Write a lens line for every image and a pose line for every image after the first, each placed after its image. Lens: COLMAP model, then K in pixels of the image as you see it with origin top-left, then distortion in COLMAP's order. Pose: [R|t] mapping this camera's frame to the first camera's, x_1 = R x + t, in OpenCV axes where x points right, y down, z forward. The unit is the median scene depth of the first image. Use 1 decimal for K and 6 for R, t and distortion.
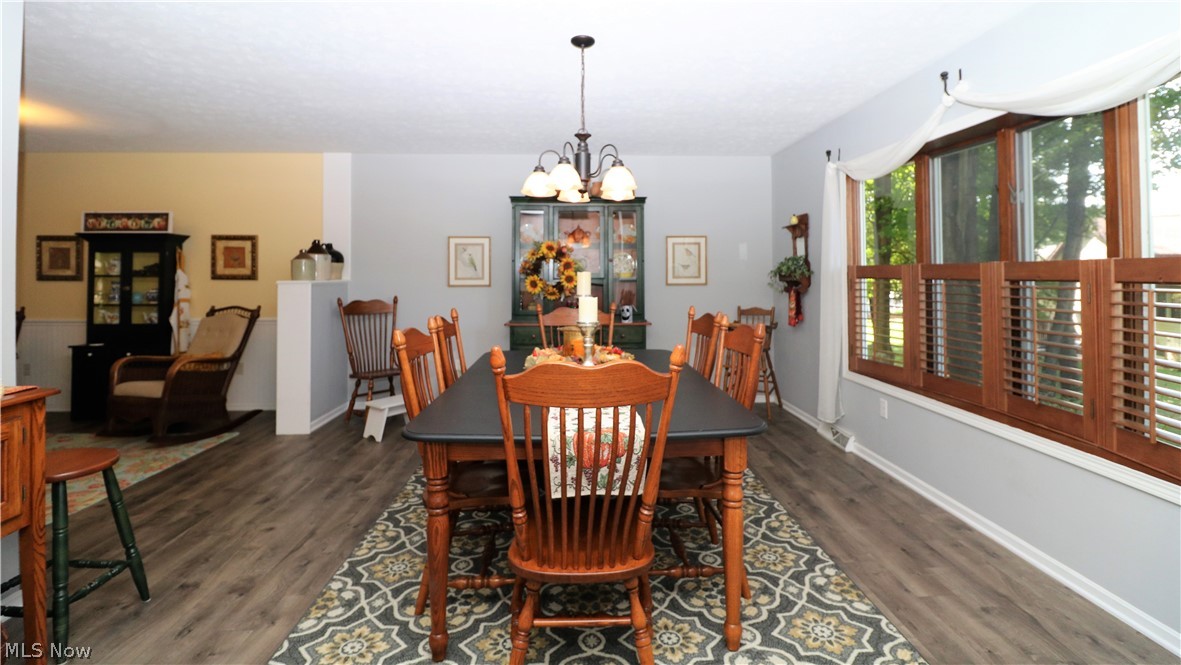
lens RADIAL K [[527.5, 0, 608.4], [0, 527.5, 259.2], [0, 0, 1]] dist [-0.024919, -0.003186]
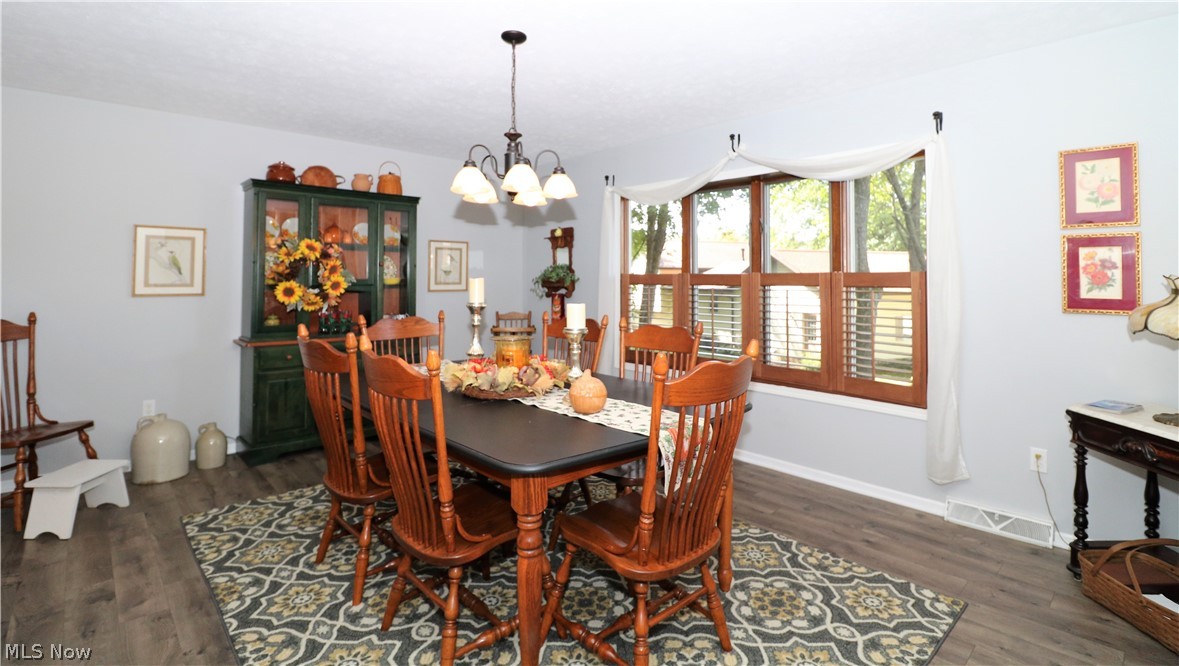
lens RADIAL K [[526.6, 0, 598.1], [0, 526.6, 255.7], [0, 0, 1]] dist [-0.024919, -0.003186]
pose [[0.774150, 0.032771, 0.632153, -0.280991], [-0.021118, 0.999440, -0.025950, 0.002783], [-0.632650, 0.006739, 0.774409, 0.085625]]
